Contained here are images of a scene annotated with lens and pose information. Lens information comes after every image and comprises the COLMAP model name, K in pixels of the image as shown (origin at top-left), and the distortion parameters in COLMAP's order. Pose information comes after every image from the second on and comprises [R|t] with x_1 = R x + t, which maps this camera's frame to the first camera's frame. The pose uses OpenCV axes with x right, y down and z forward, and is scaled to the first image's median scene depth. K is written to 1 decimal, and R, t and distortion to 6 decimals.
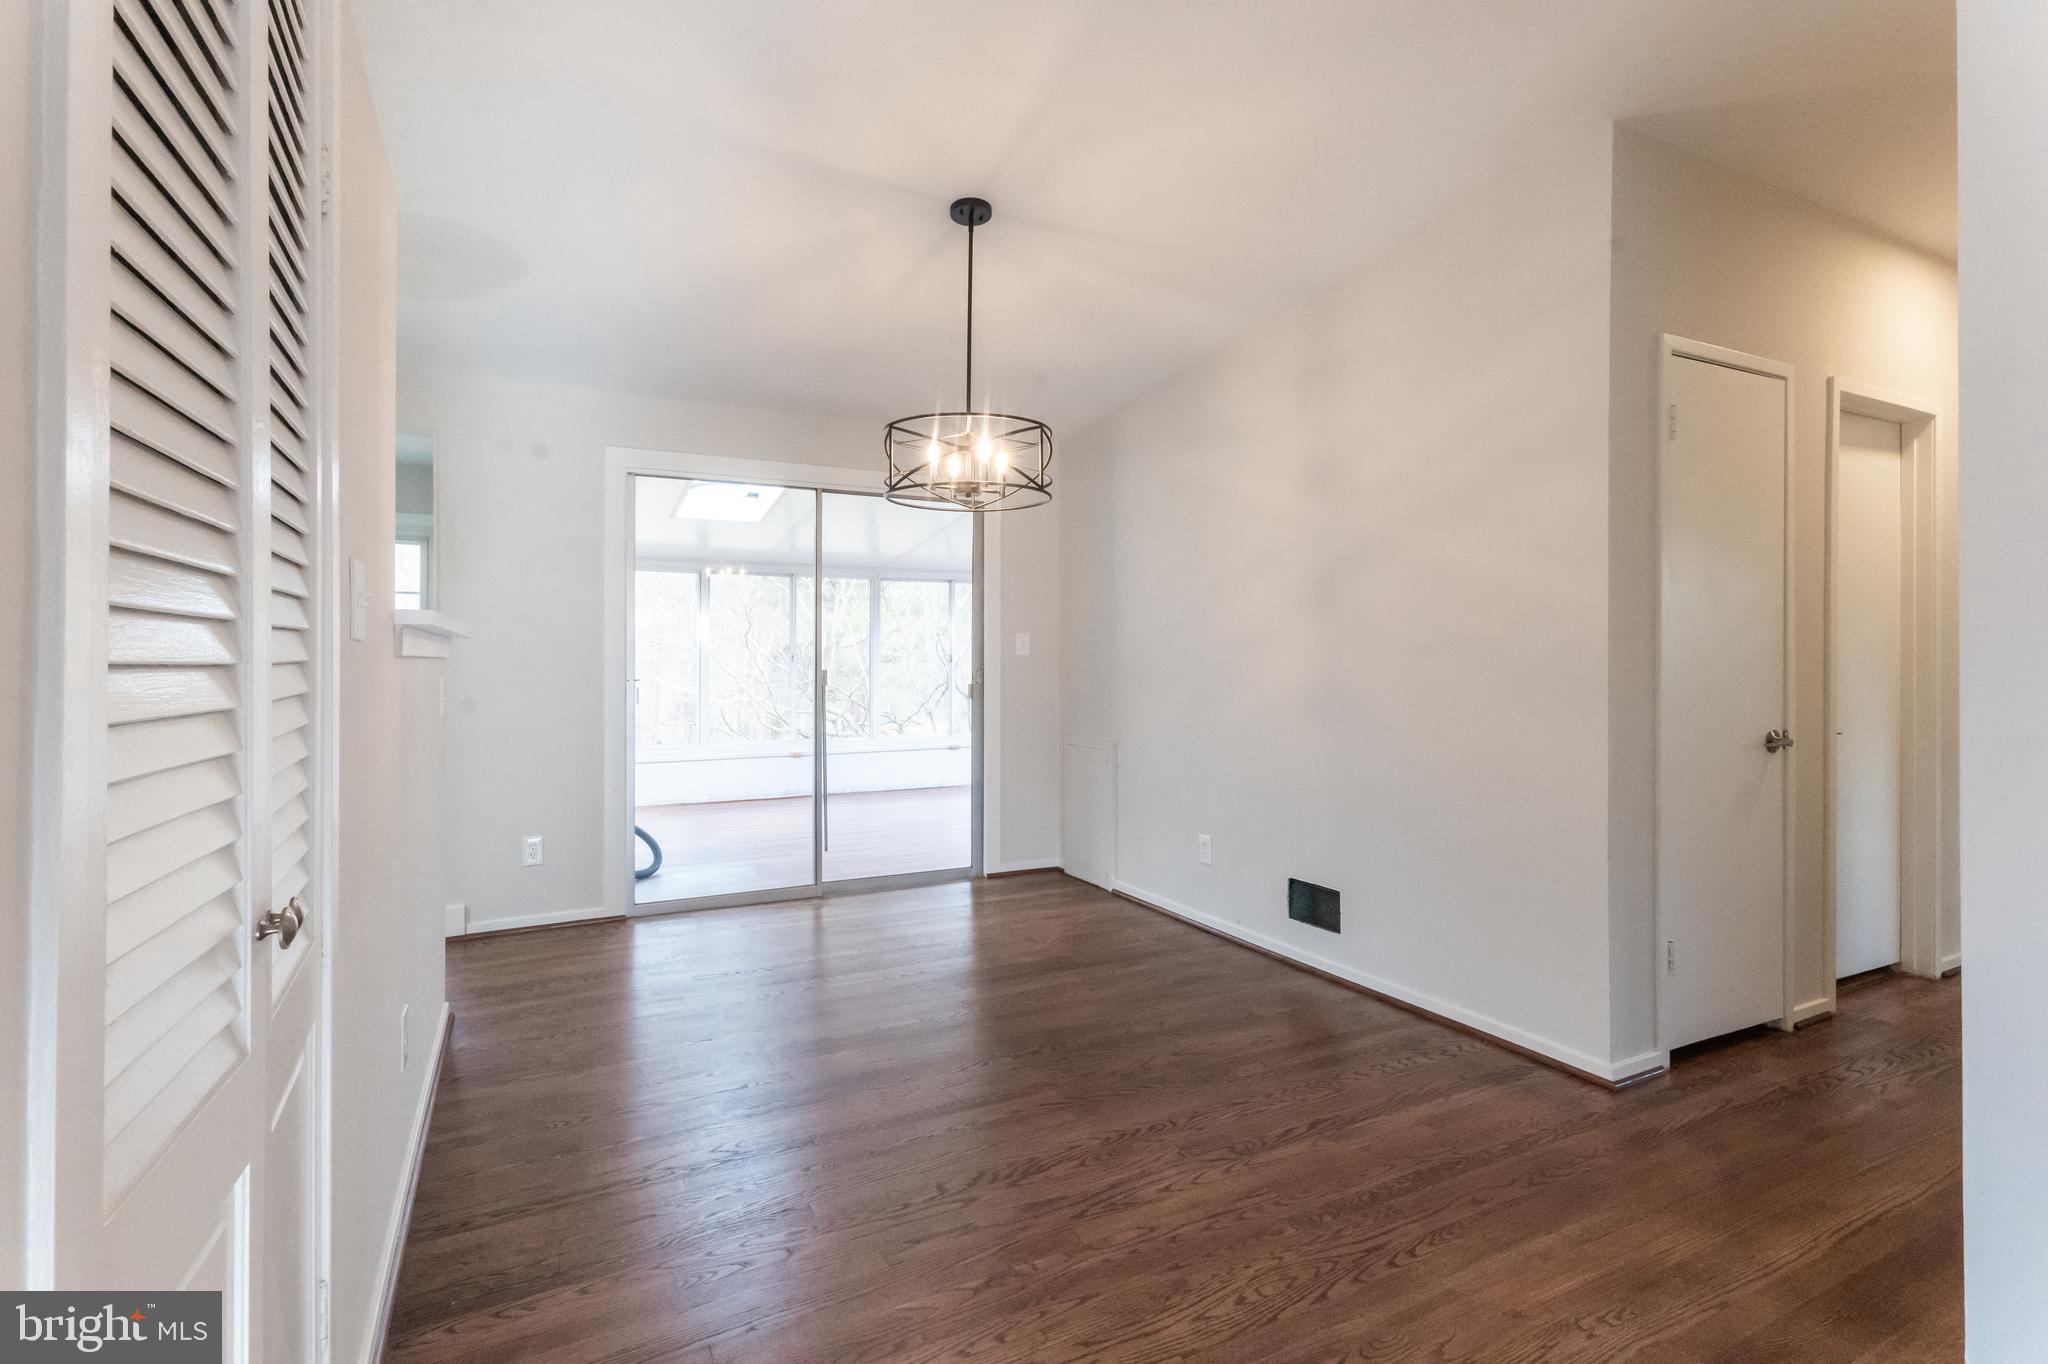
lens RADIAL K [[949.1, 0, 1016.3], [0, 949.1, 668.7], [0, 0, 1]] dist [0.004052, -0.004468]
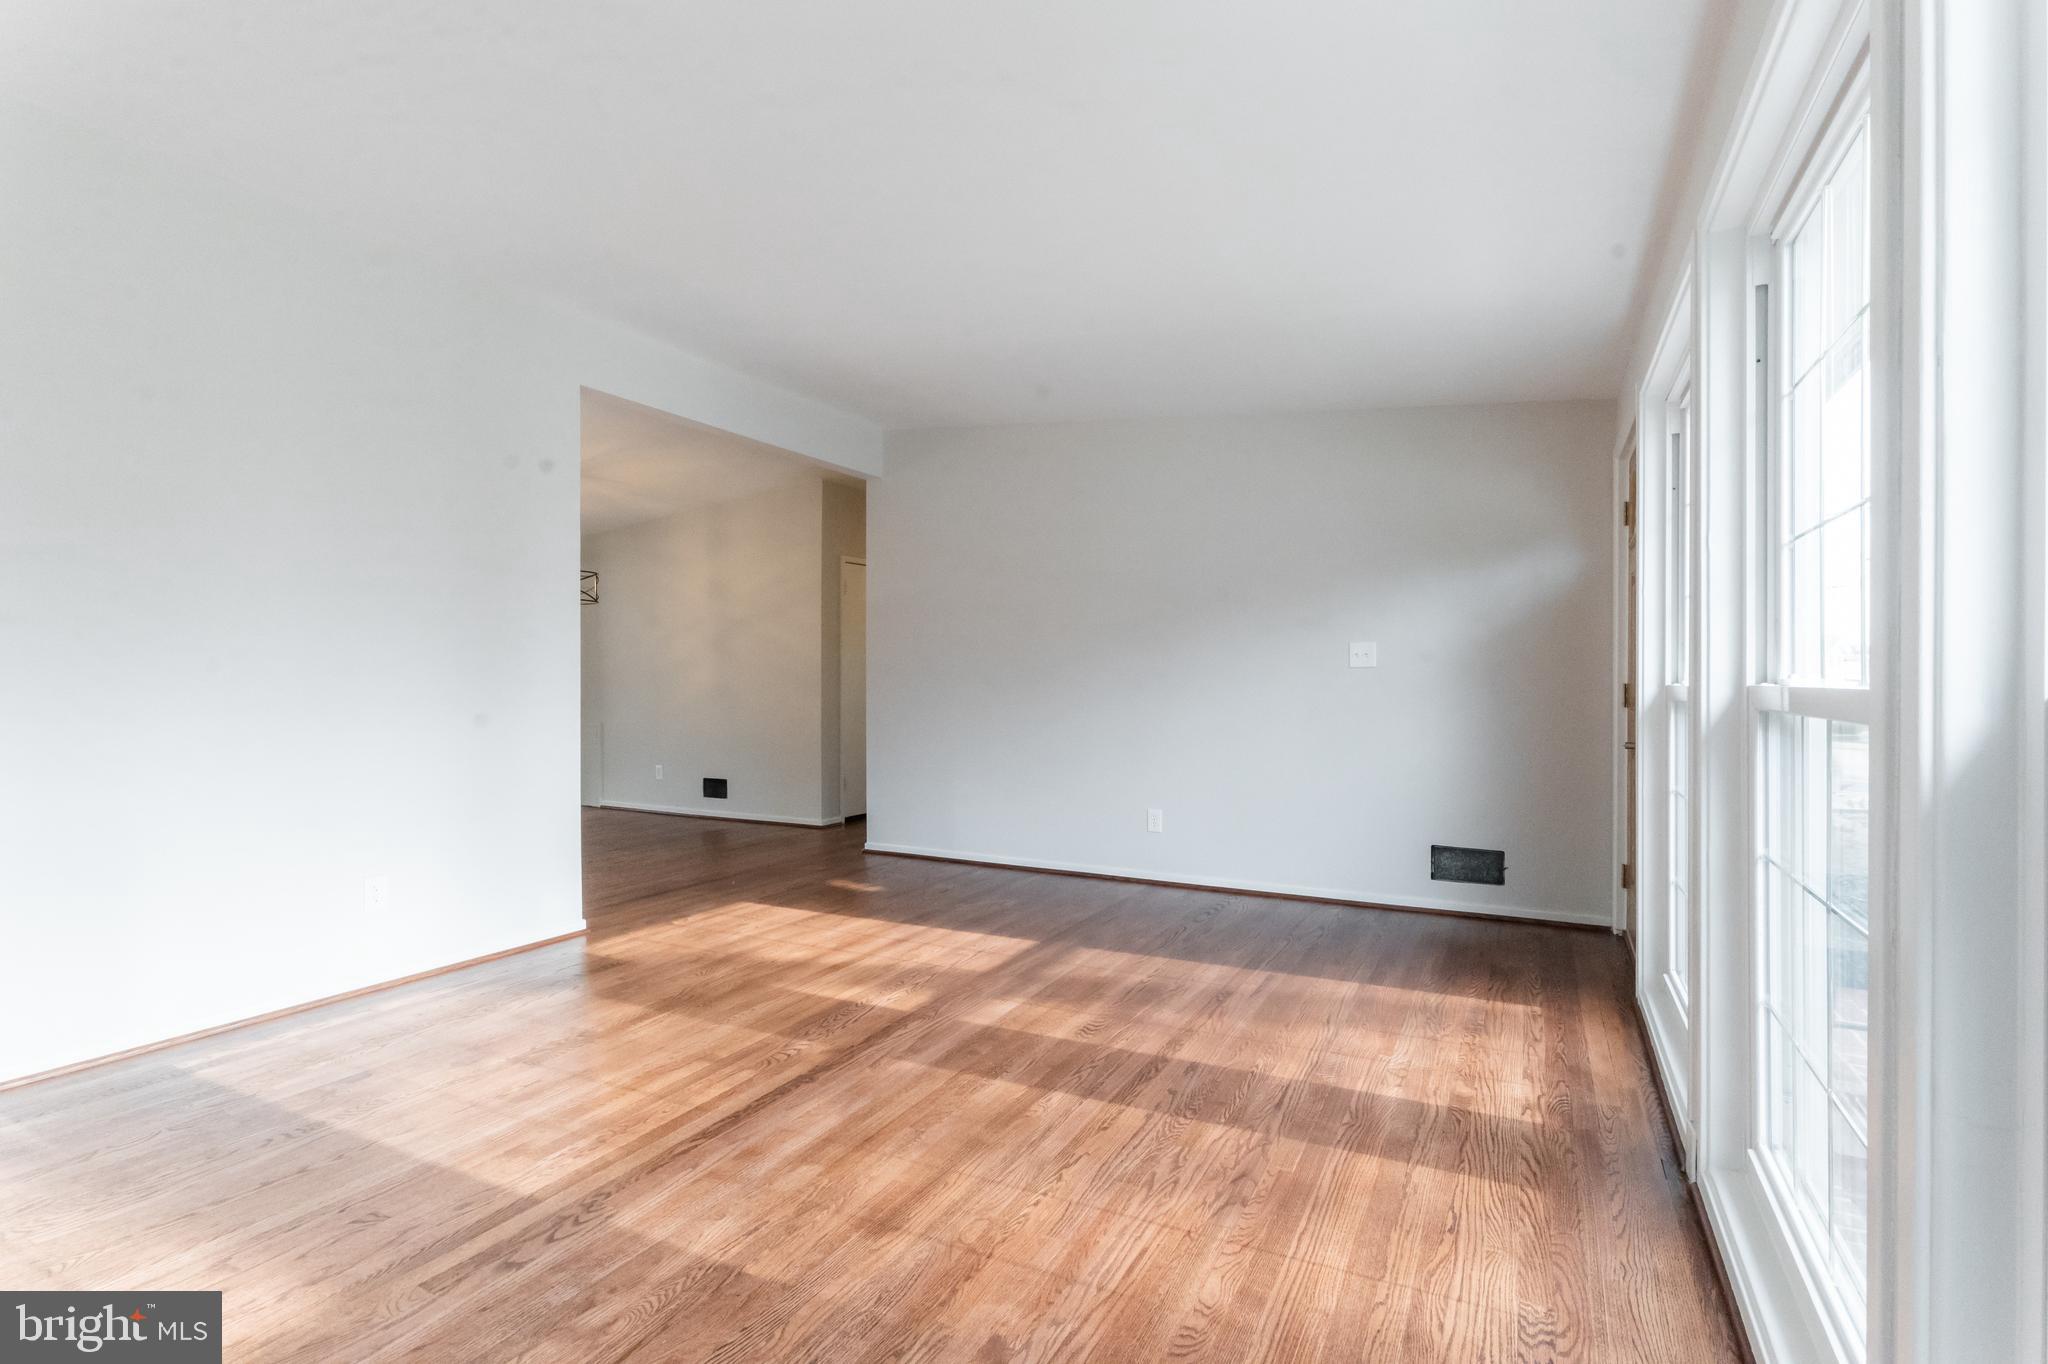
lens RADIAL K [[949.1, 0, 1030.0], [0, 949.1, 681.7], [0, 0, 1]] dist [0.004052, -0.004468]
pose [[0.820816, -0.002682, 0.571187, -0.343500], [0.001737, 0.999996, 0.002198, 0.003800], [-0.571191, -0.000812, 0.820817, -1.222490]]
